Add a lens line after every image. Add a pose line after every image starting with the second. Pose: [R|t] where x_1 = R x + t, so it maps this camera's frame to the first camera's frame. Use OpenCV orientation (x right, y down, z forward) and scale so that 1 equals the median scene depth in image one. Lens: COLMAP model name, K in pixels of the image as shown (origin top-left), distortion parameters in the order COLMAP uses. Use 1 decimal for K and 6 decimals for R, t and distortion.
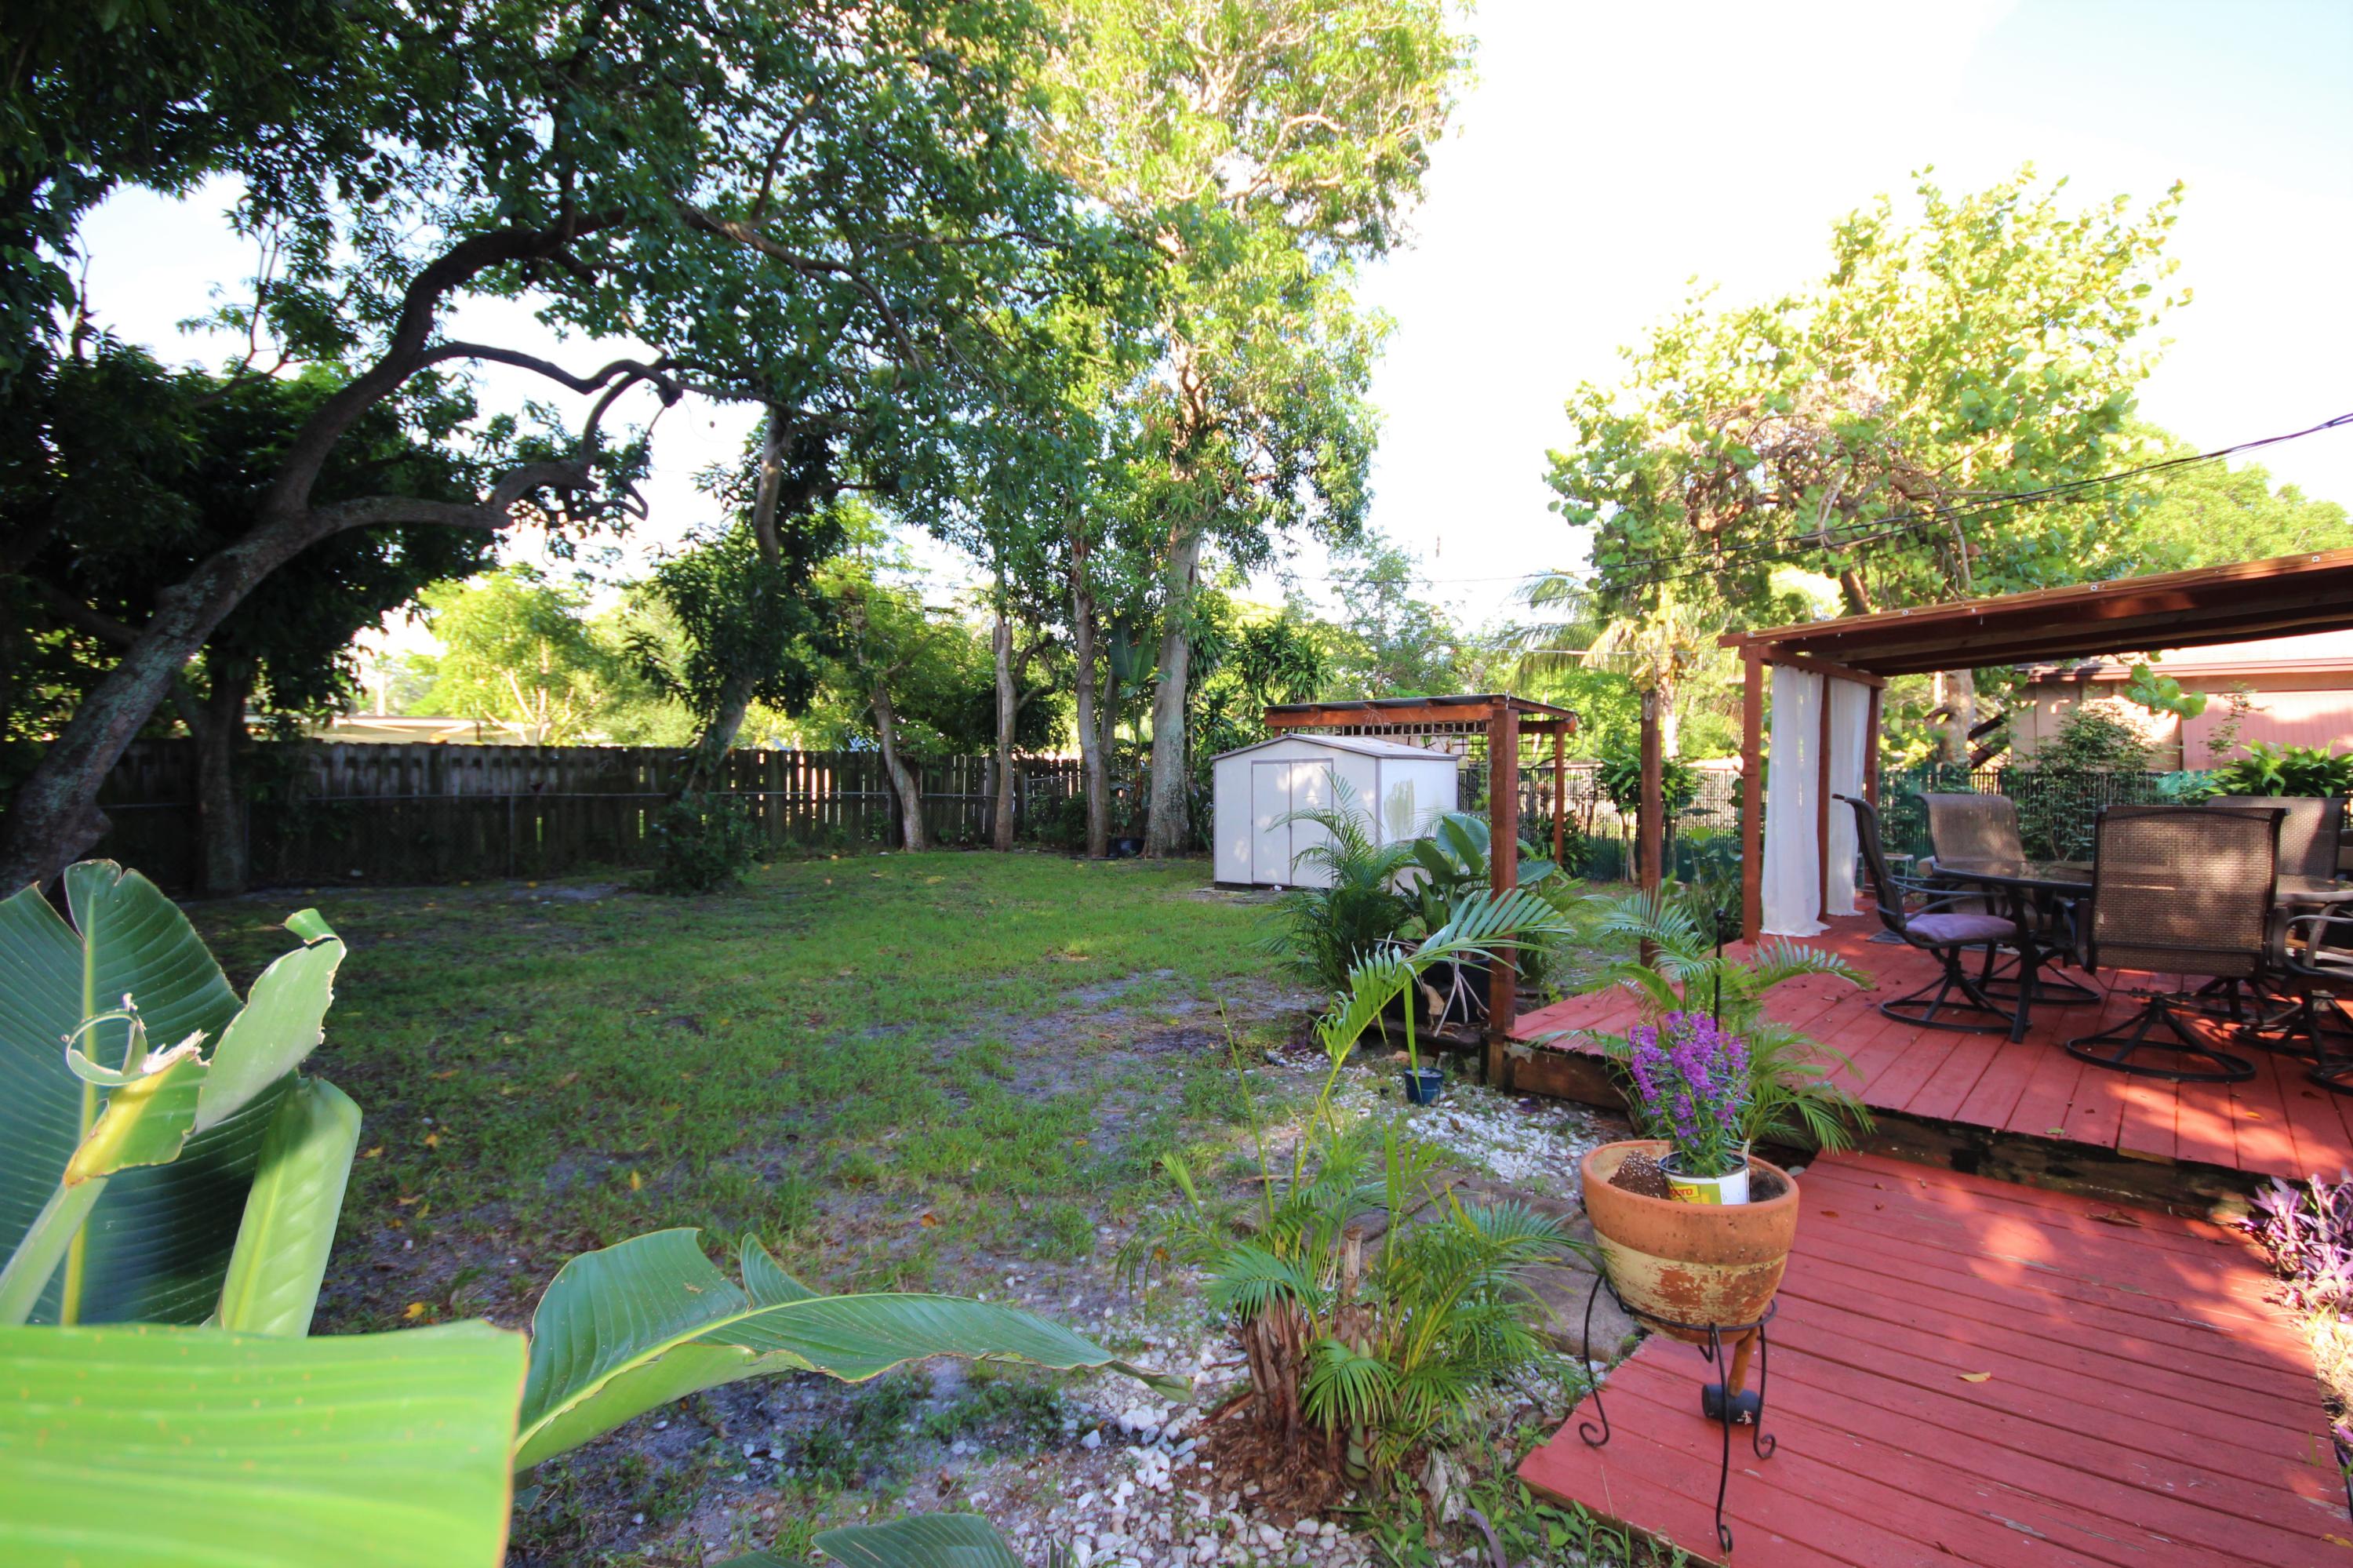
lens RADIAL K [[1078.4, 0, 1186.0], [0, 1078.4, 777.2], [0, 0, 1]] dist [-0.000134, -0.006286]
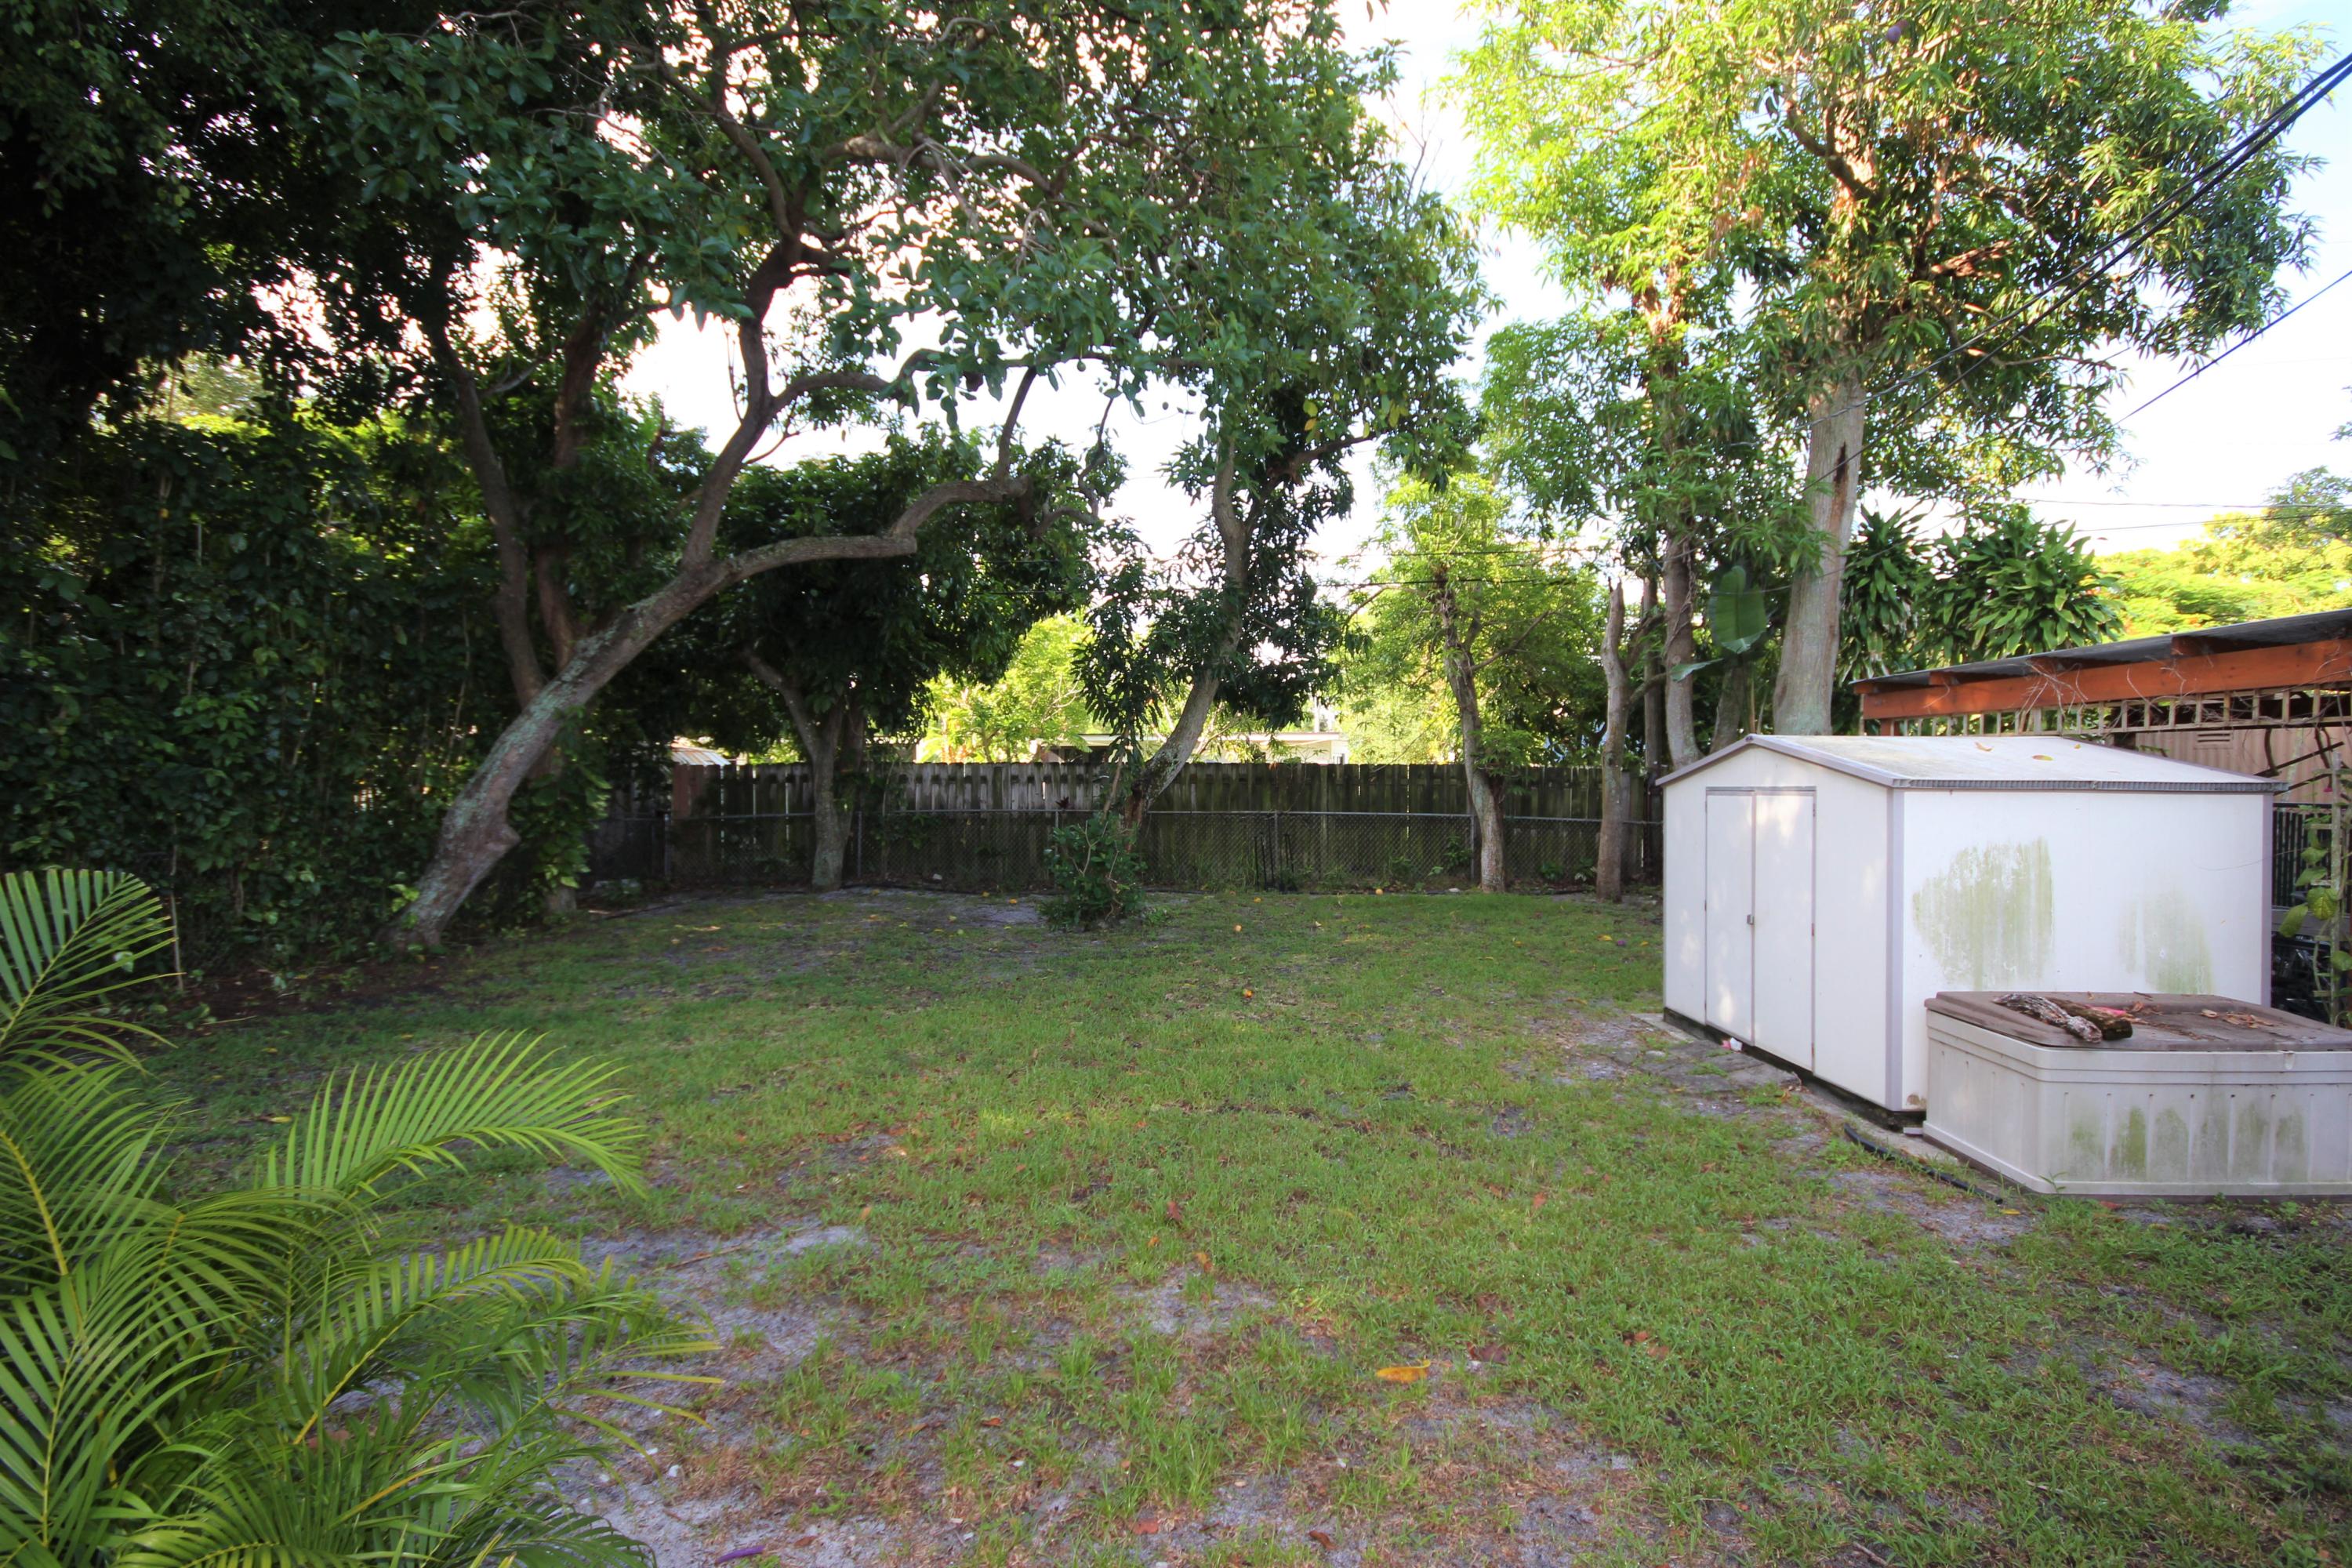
lens RADIAL K [[1077.9, 0, 1185.5], [0, 1077.9, 777.2], [0, 0, 1]] dist [-0.000134, -0.006286]
pose [[0.680139, 0.002768, -0.733078, 0.233582], [-0.005085, 0.999987, -0.000942, -0.016158], [0.733066, 0.004368, 0.680144, 0.404405]]
